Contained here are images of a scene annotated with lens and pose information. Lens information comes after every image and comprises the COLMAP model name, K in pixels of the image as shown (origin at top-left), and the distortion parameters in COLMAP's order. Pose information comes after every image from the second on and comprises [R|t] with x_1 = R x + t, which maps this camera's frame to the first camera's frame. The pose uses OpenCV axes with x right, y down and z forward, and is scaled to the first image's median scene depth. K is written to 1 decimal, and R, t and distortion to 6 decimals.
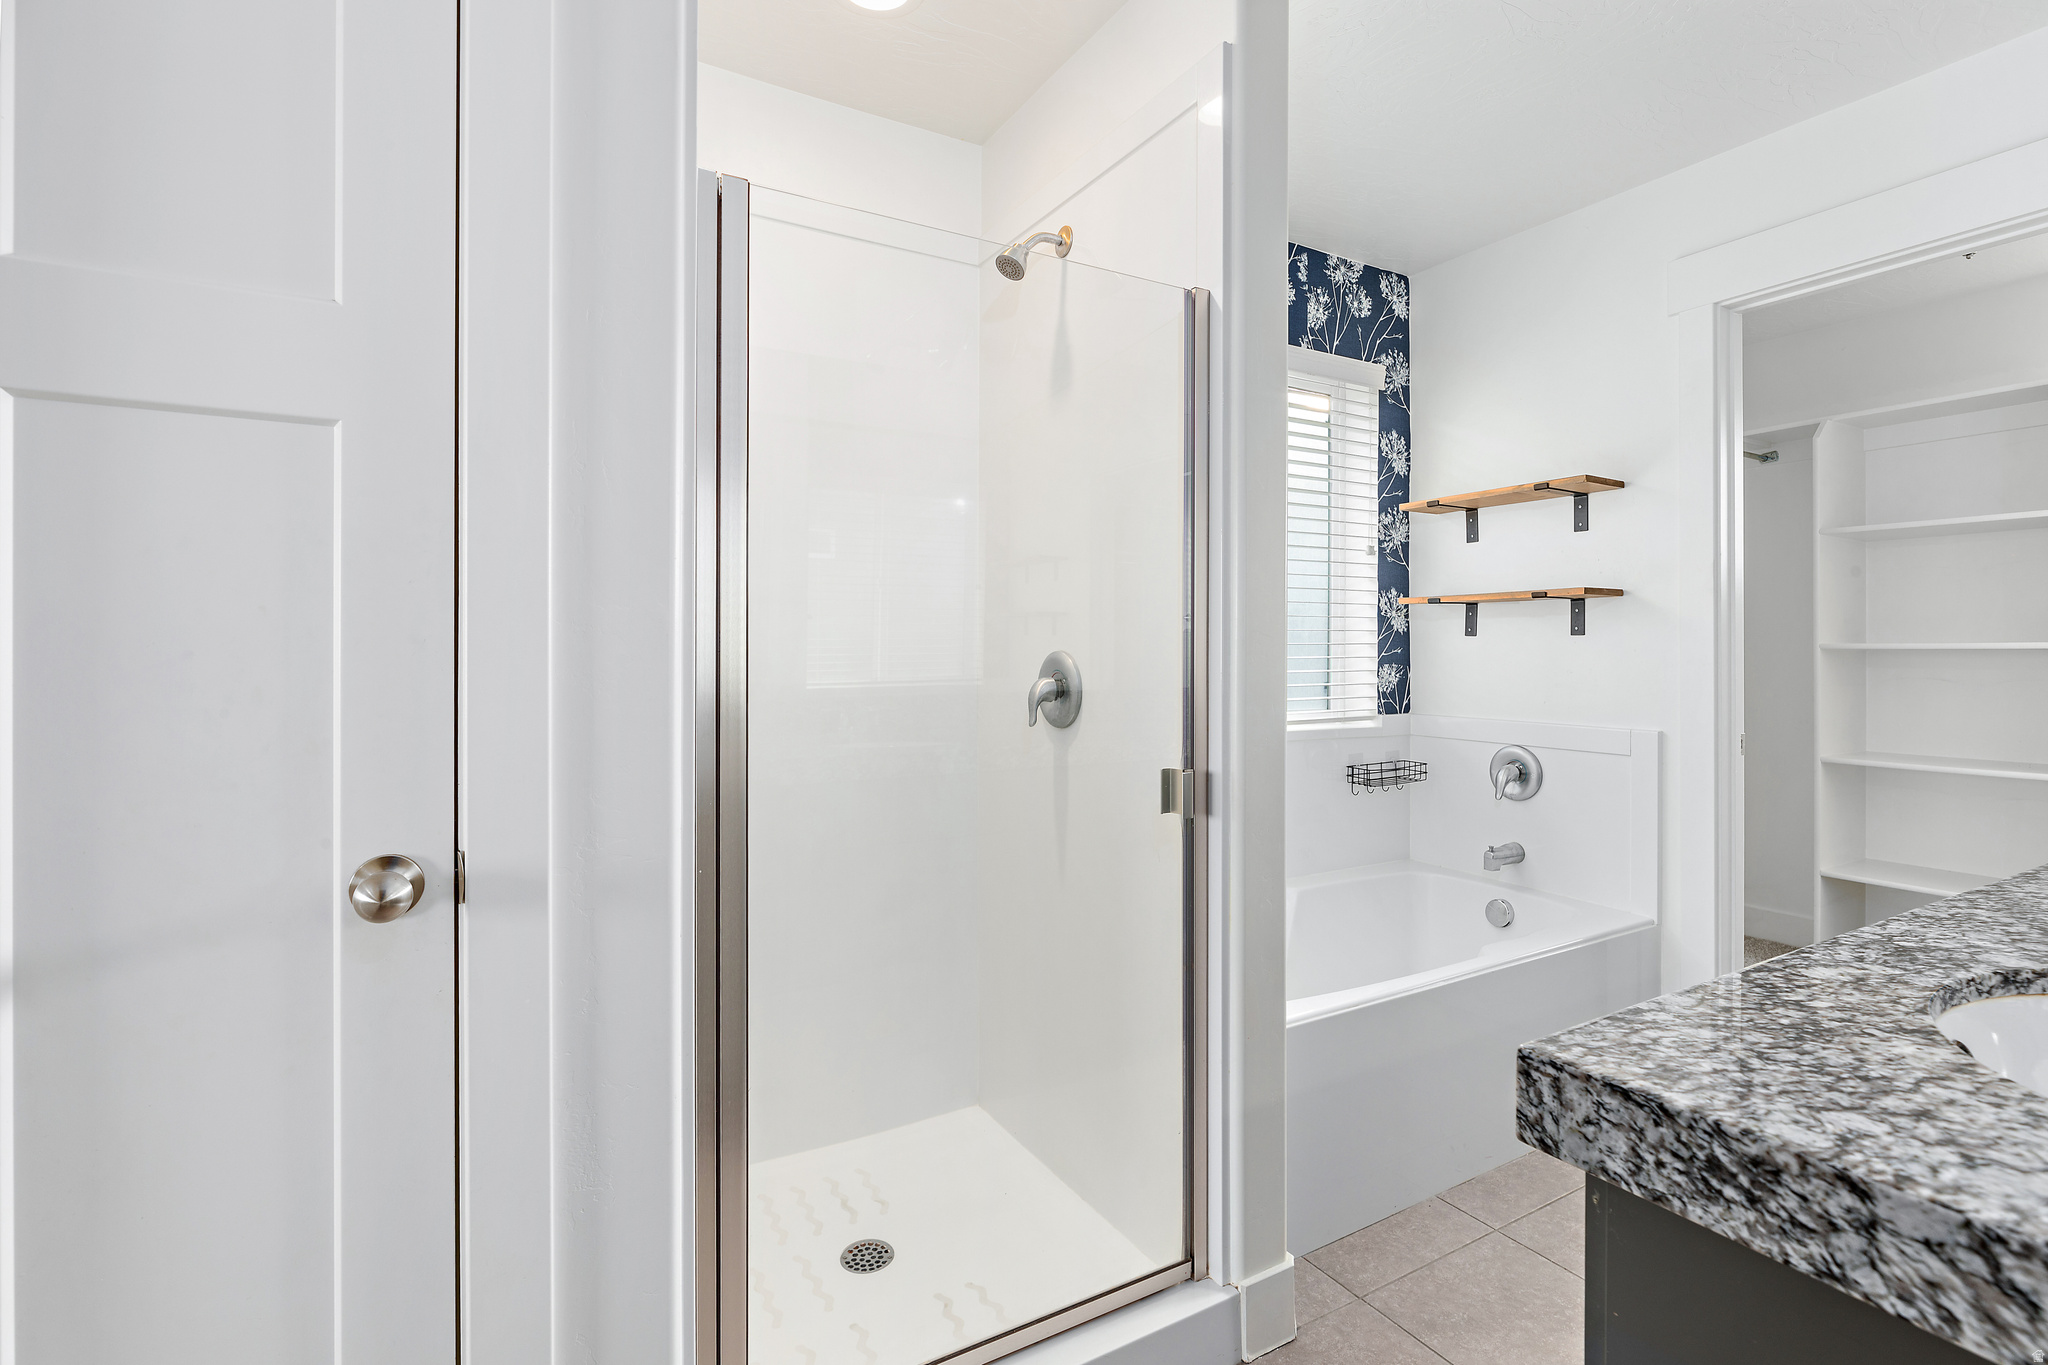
lens RADIAL K [[964.8, 0, 1028.0], [0, 964.8, 644.3], [0, 0, 1]] dist [-0.010469, -0.000040]
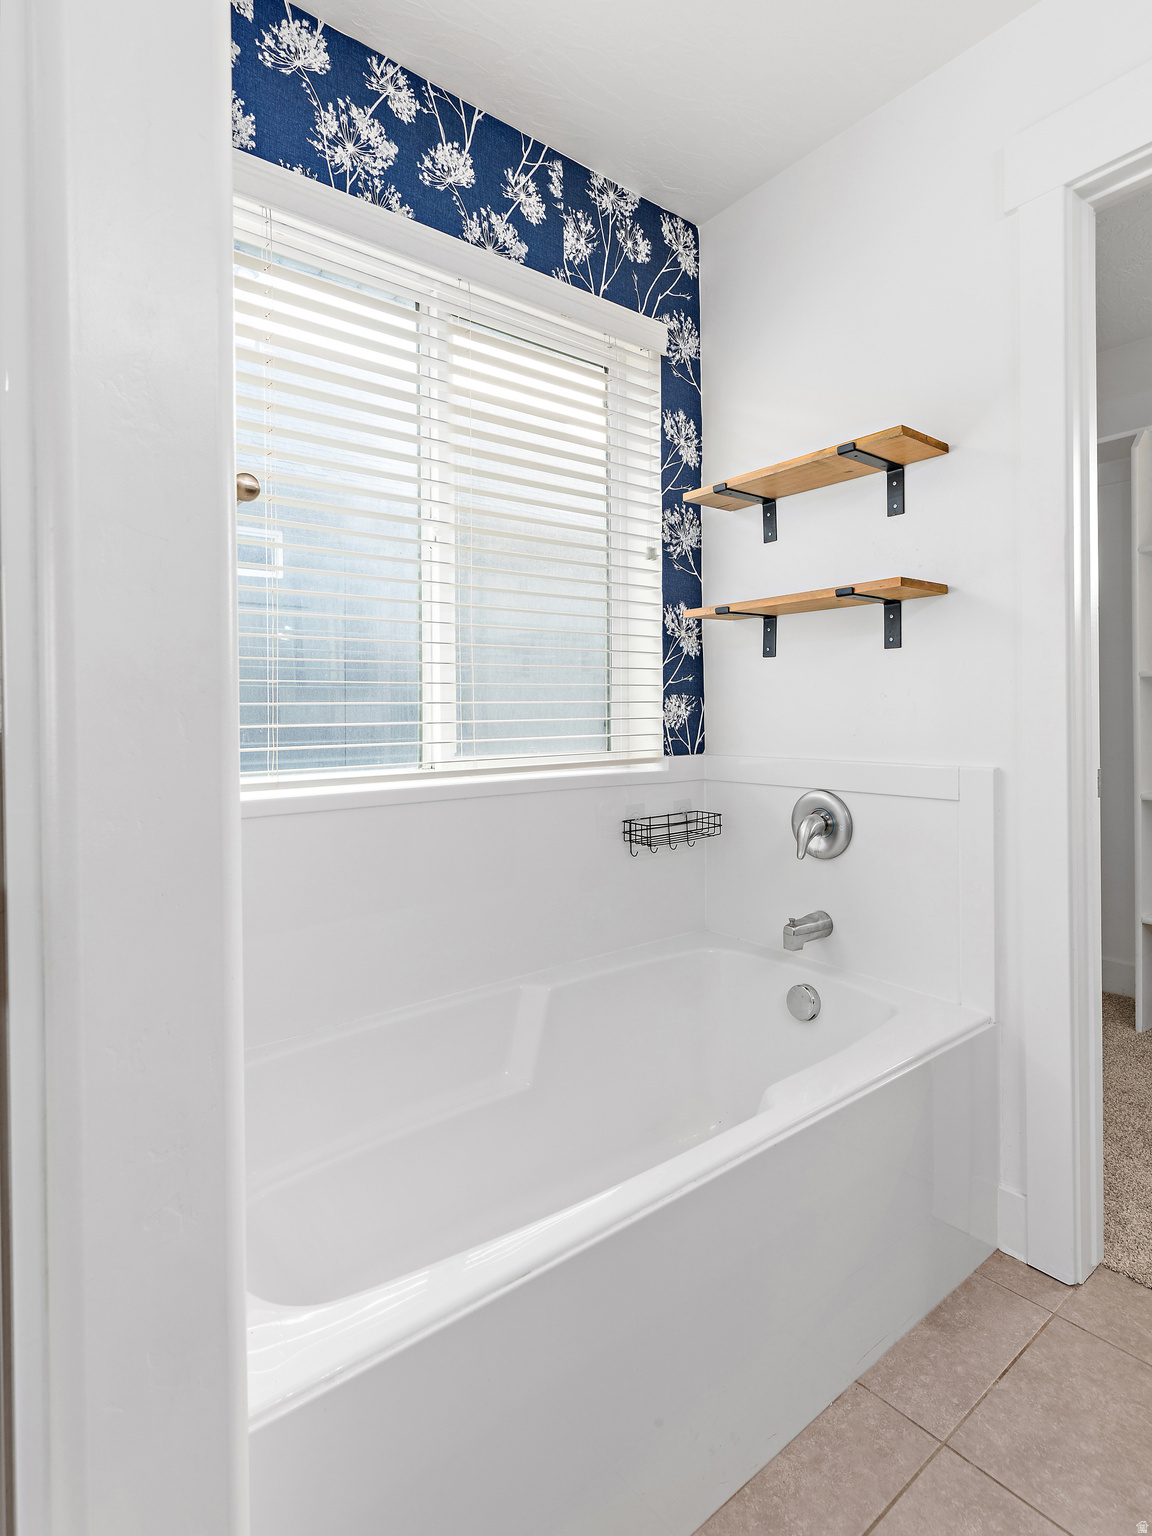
lens RADIAL K [[802.7, 0, 574.4], [0, 802.7, 716.6], [0, 0, 1]] dist [0.000492, 0.000688]
pose [[0.989655, -0.013417, 0.142842, 0.192682], [0.012124, 0.999877, 0.009920, 0.032200], [-0.142957, -0.008085, 0.989696, 0.339704]]
